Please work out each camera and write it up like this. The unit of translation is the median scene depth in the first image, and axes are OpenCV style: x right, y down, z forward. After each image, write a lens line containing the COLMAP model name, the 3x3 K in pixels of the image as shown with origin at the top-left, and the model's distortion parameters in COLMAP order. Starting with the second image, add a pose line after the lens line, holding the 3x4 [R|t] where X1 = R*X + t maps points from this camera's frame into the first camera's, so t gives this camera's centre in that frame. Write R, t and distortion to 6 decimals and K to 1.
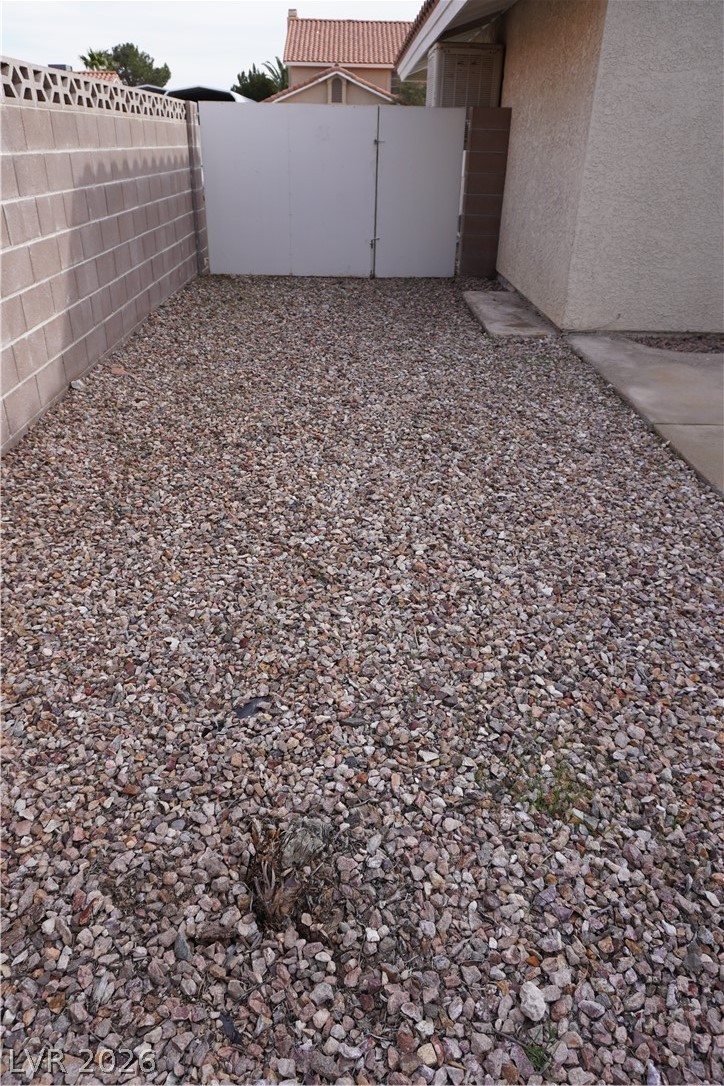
lens RADIAL K [[724.8, 0, 362.1], [0, 724.8, 545.2], [0, 0, 1]] dist [-0.036447, 0.012738]
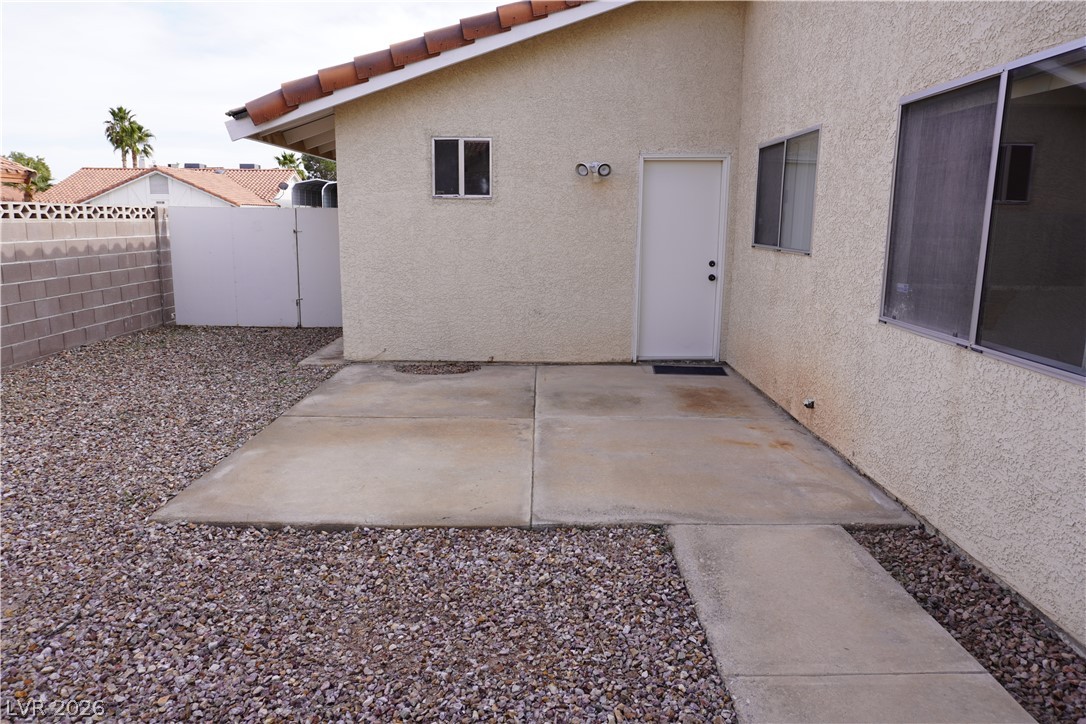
lens RADIAL K [[724.8, 0, 542.3], [0, 724.8, 359.0], [0, 0, 1]] dist [-0.036447, 0.012738]
pose [[0.999938, -0.002990, -0.010735, 0.657163], [-0.000564, 0.948502, -0.316771, 0.124286], [0.011129, 0.316758, 0.948441, -0.270972]]
